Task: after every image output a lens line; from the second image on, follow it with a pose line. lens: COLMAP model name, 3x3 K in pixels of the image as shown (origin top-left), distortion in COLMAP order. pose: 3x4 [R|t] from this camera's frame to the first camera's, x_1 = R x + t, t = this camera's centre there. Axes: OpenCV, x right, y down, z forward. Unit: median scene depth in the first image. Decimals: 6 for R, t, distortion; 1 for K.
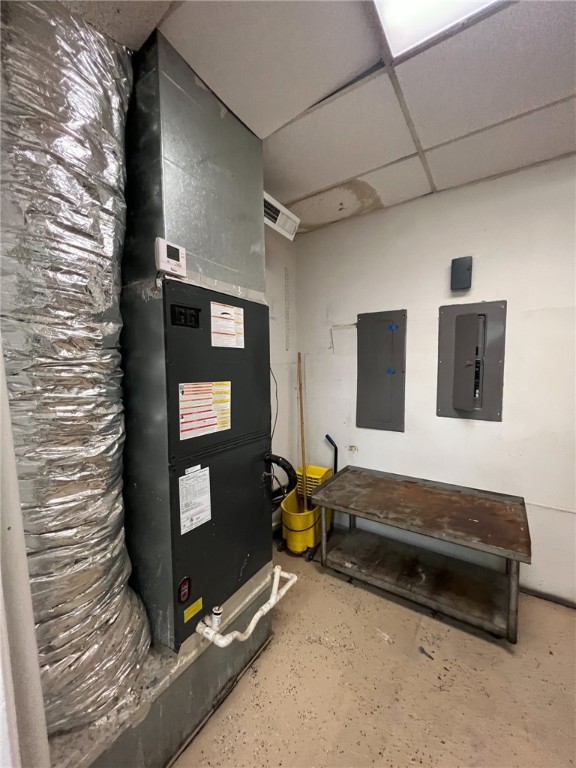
lens RADIAL K [[306.8, 0, 287.4], [0, 306.8, 386.5], [0, 0, 1]] dist [-0.000688, -0.000024]
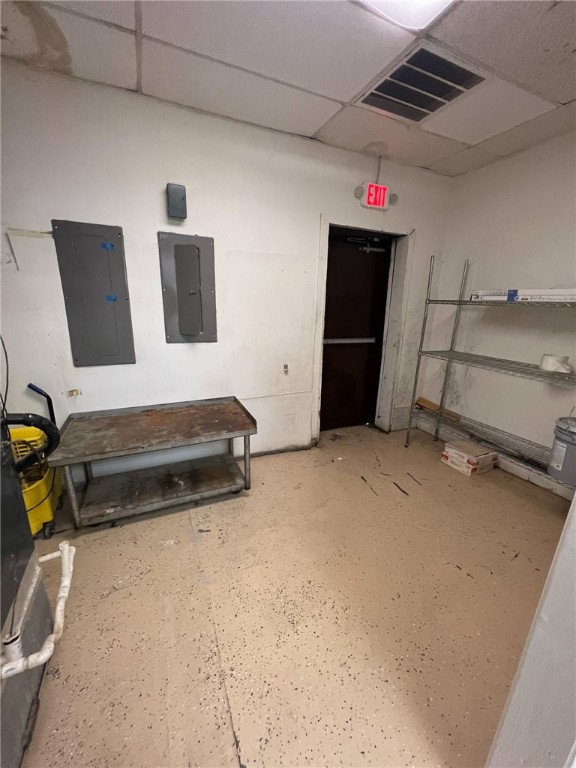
lens RADIAL K [[306.8, 0, 288.3], [0, 306.8, 386.1], [0, 0, 1]] dist [-0.000688, -0.000024]
pose [[0.521906, -0.205349, 0.827916, -0.215080], [0.031761, 0.974595, 0.221709, 0.020619], [-0.852411, -0.089416, 0.515170, 0.087585]]
